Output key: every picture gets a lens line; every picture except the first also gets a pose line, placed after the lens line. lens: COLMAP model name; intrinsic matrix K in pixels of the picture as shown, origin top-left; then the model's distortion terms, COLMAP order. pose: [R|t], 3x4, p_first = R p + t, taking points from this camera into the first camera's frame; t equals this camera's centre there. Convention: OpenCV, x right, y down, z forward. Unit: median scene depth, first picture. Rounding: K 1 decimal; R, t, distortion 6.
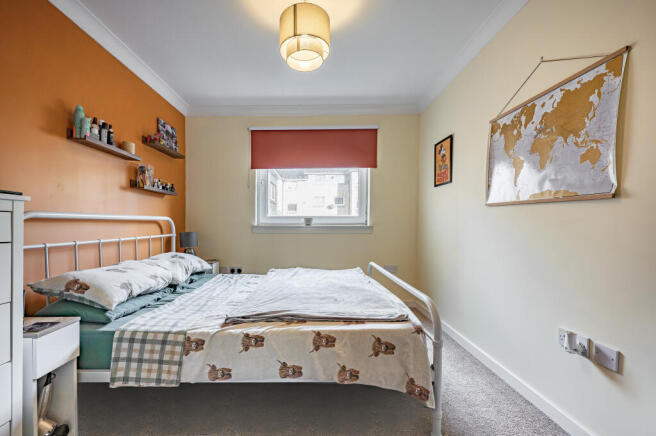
lens RADIAL K [[262.5, 0, 316.9], [0, 262.5, 232.7], [0, 0, 1]] dist [0.000139, -0.000840]
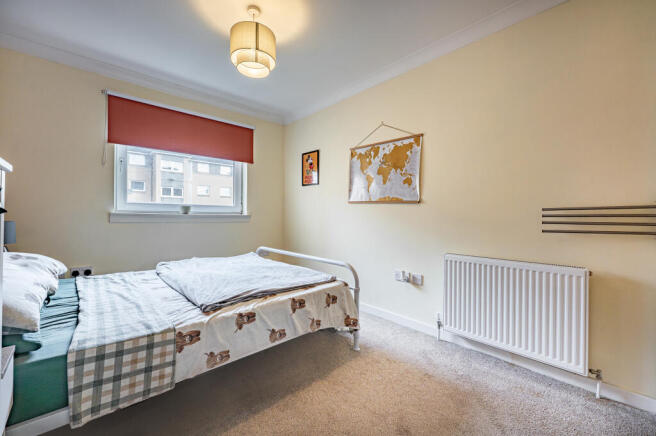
lens RADIAL K [[262.5, 0, 315.7], [0, 262.5, 216.6], [0, 0, 1]] dist [0.000139, -0.000840]
pose [[0.743865, 0.008194, 0.668280, -0.664420], [0.008736, 0.999720, -0.021981, 0.012735], [-0.668273, 0.022189, 0.743585, -0.015159]]
